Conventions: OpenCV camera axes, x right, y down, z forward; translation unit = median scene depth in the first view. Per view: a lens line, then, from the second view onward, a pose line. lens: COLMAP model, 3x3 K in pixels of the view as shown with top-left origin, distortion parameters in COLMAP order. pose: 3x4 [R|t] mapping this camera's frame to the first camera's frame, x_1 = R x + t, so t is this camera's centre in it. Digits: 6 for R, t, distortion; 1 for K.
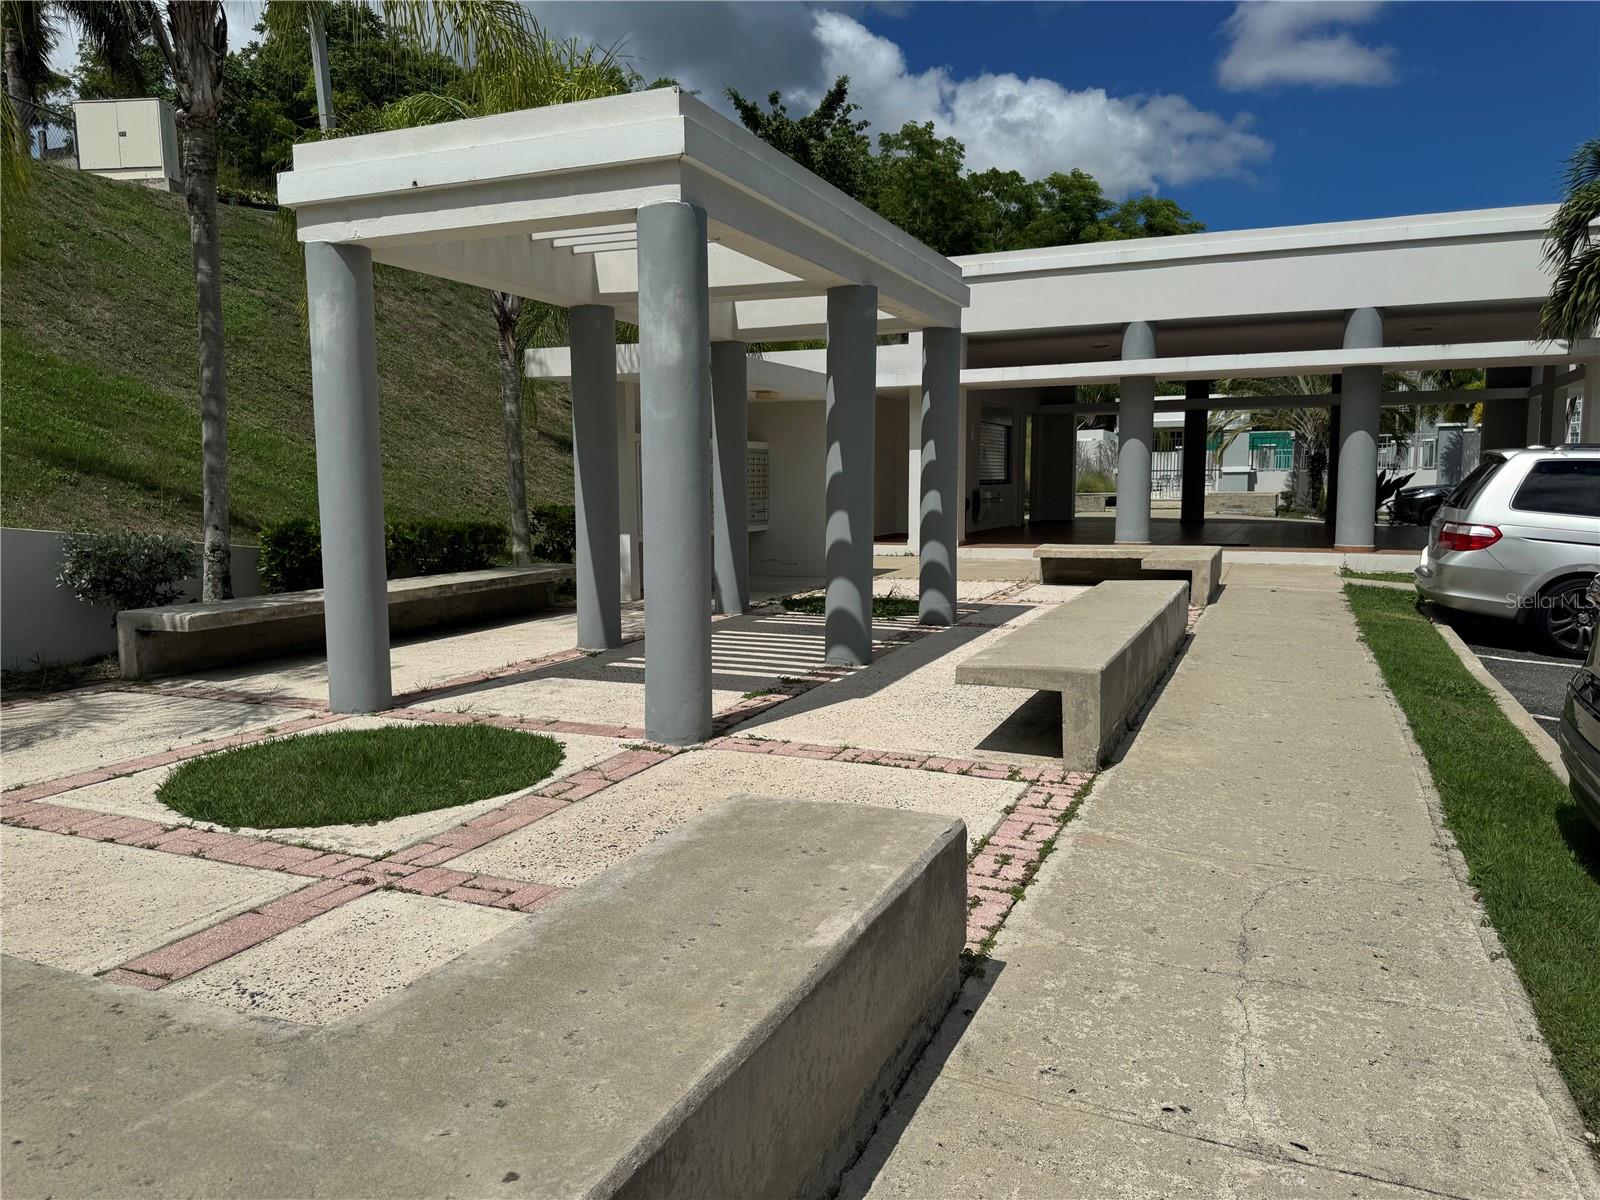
lens RADIAL K [[1128.9, 0, 798.0], [0, 1128.9, 613.7], [0, 0, 1]] dist [0.051612, -0.065497]
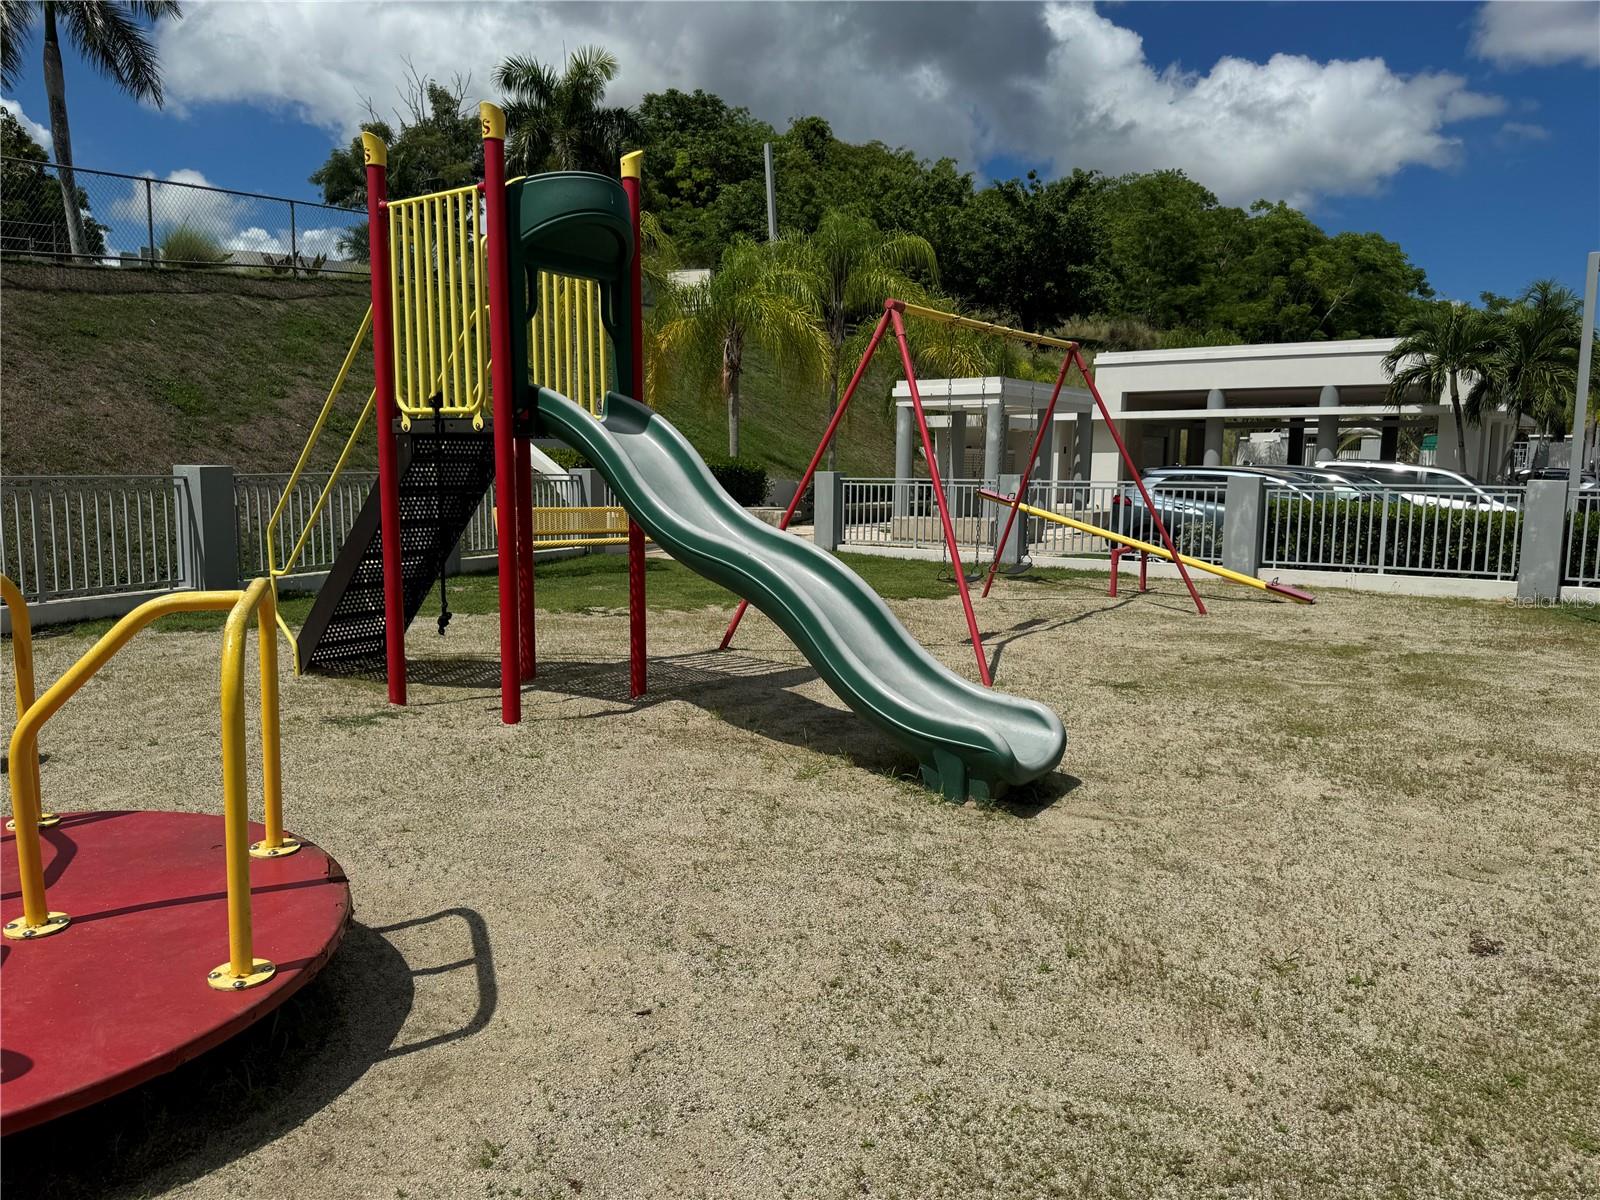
lens RADIAL K [[1128.9, 0, 786.4], [0, 1128.9, 611.3], [0, 0, 1]] dist [0.051612, -0.065497]
pose [[0.975673, 0.045134, -0.214535, 0.019135], [-0.042883, 0.998965, 0.015138, 0.115382], [0.214996, -0.005570, 0.976599, -0.989295]]
